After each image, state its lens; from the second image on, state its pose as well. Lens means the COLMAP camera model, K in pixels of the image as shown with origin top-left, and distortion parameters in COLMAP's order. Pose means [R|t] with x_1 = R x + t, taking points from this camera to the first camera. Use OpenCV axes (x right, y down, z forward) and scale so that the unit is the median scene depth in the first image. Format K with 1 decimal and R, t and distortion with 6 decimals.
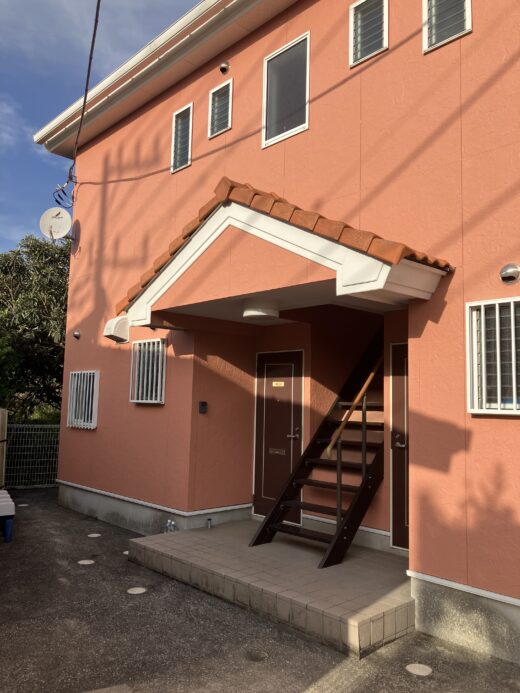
lens RADIAL K [[594.7, 0, 258.9], [0, 594.7, 325.8], [0, 0, 1]] dist [0.001761, 0.003953]
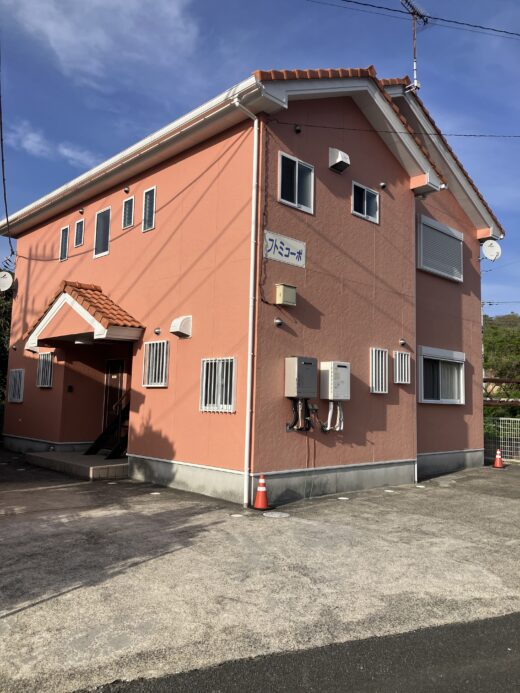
lens RADIAL K [[567.4, 0, 260.0], [0, 567.4, 346.5], [0, 0, 1]] dist [0.001138, 0.001611]
pose [[0.999703, 0.015972, 0.018394, 0.520574], [-0.016467, 0.999498, 0.027057, -0.064271], [-0.017953, -0.027352, 0.999465, -0.898500]]
